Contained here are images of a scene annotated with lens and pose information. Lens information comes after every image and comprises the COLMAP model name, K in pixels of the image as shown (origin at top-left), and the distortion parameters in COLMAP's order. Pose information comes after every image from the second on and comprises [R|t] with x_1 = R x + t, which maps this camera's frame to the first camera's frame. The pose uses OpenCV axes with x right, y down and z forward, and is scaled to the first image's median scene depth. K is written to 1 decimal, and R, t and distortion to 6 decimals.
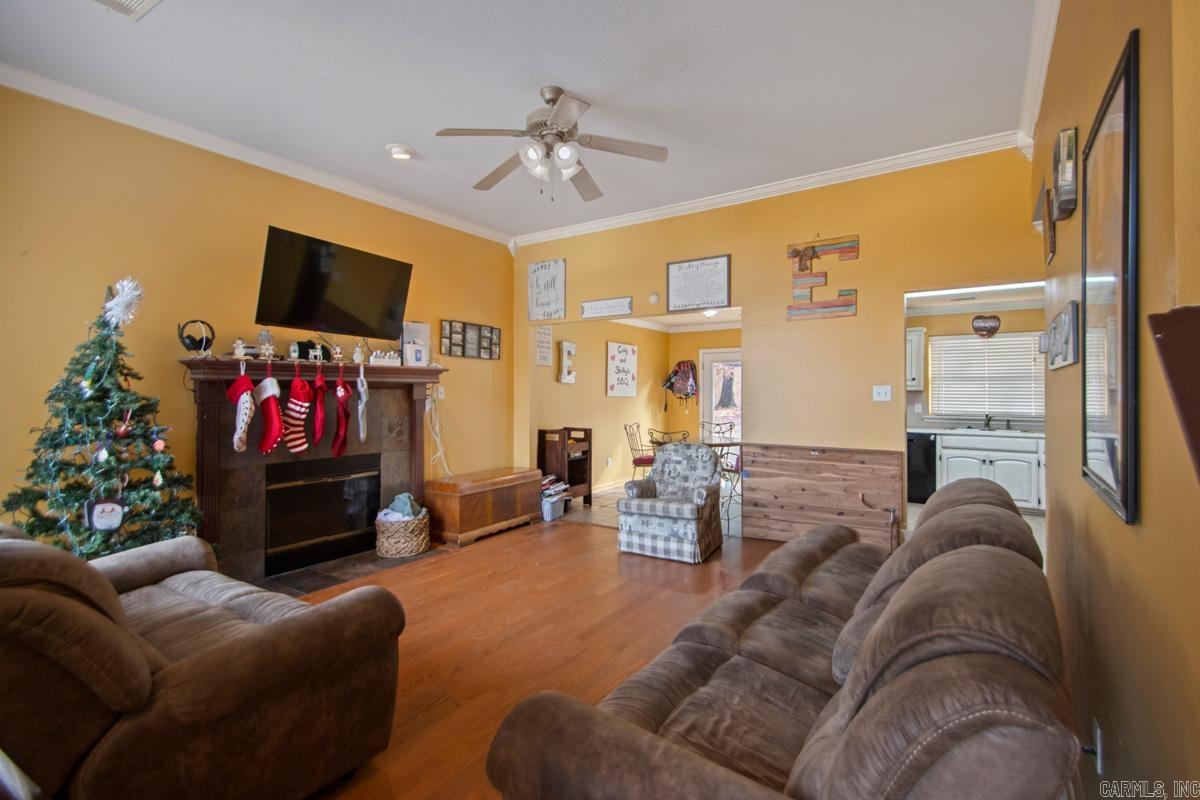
lens RADIAL K [[554.5, 0, 611.5], [0, 554.5, 392.7], [0, 0, 1]] dist [0.026712, -0.018243]
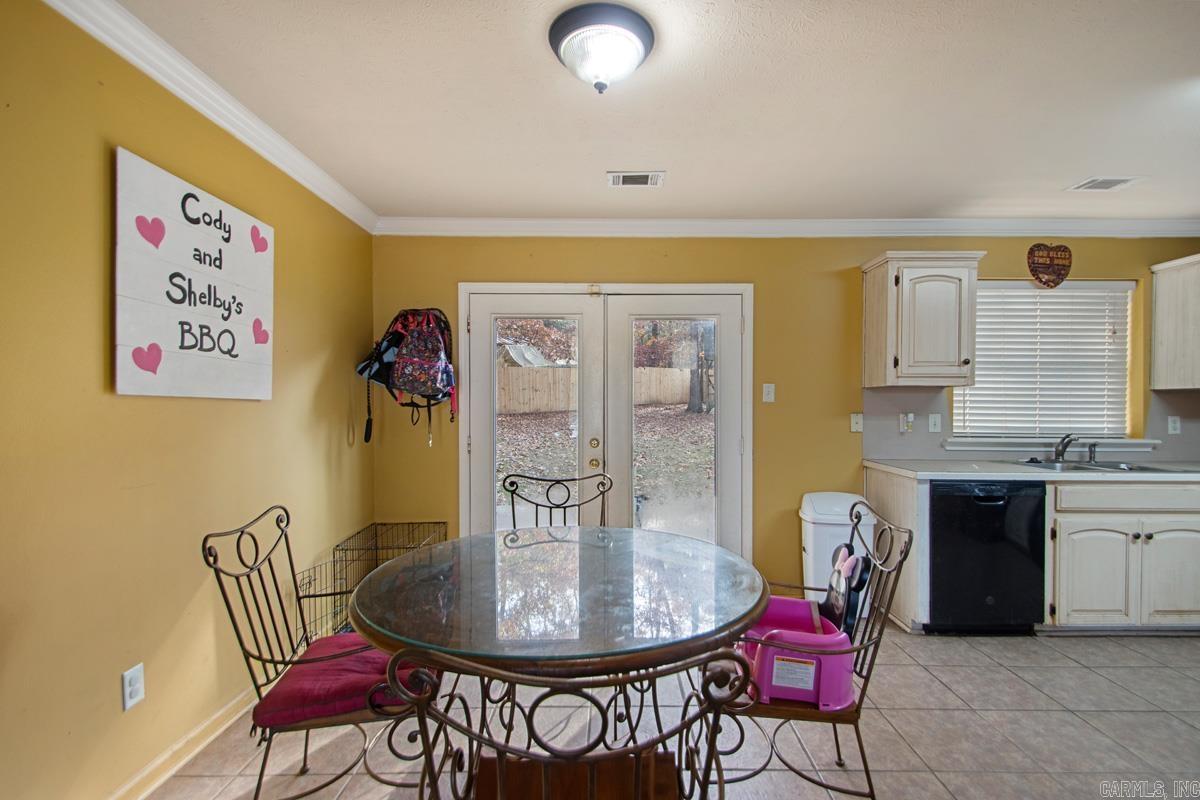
lens RADIAL K [[557.9, 0, 616.5], [0, 557.9, 410.0], [0, 0, 1]] dist [0.041003, -0.019033]
pose [[0.828508, -0.006889, 0.559935, 0.029499], [-0.001330, 0.999897, 0.014271, 0.008169], [-0.559975, -0.012569, 0.828414, 0.679397]]
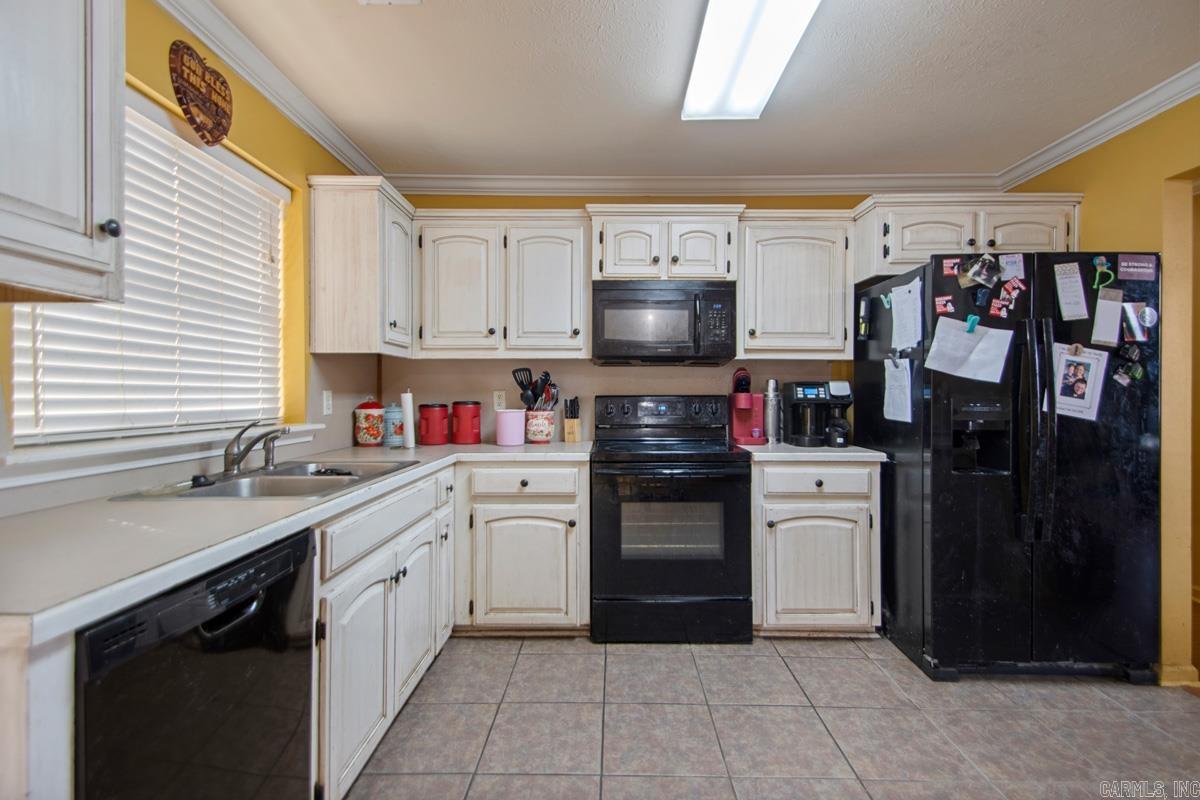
lens RADIAL K [[554.5, 0, 611.5], [0, 554.5, 392.7], [0, 0, 1]] dist [0.026712, -0.018243]
pose [[-0.554805, -0.003119, 0.831975, 0.289104], [-0.001852, 0.999995, 0.002514, 0.019399], [-0.831978, -0.000146, -0.554808, 0.853924]]
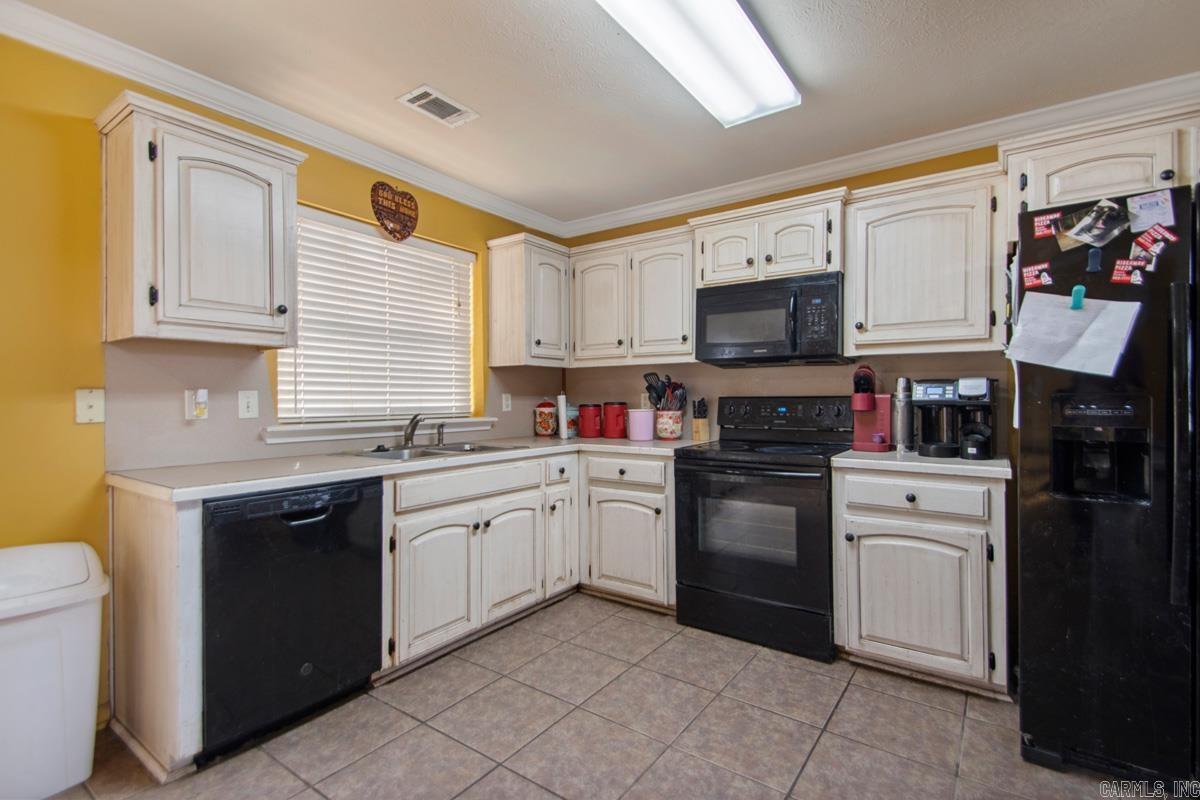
lens RADIAL K [[556.4, 0, 608.3], [0, 556.4, 396.6], [0, 0, 1]] dist [0.022224, -0.018241]
pose [[0.027328, -0.002203, 0.999624, 0.206203], [0.003852, 0.999990, 0.002099, 0.021048], [-0.999619, 0.003793, 0.027336, 0.712652]]
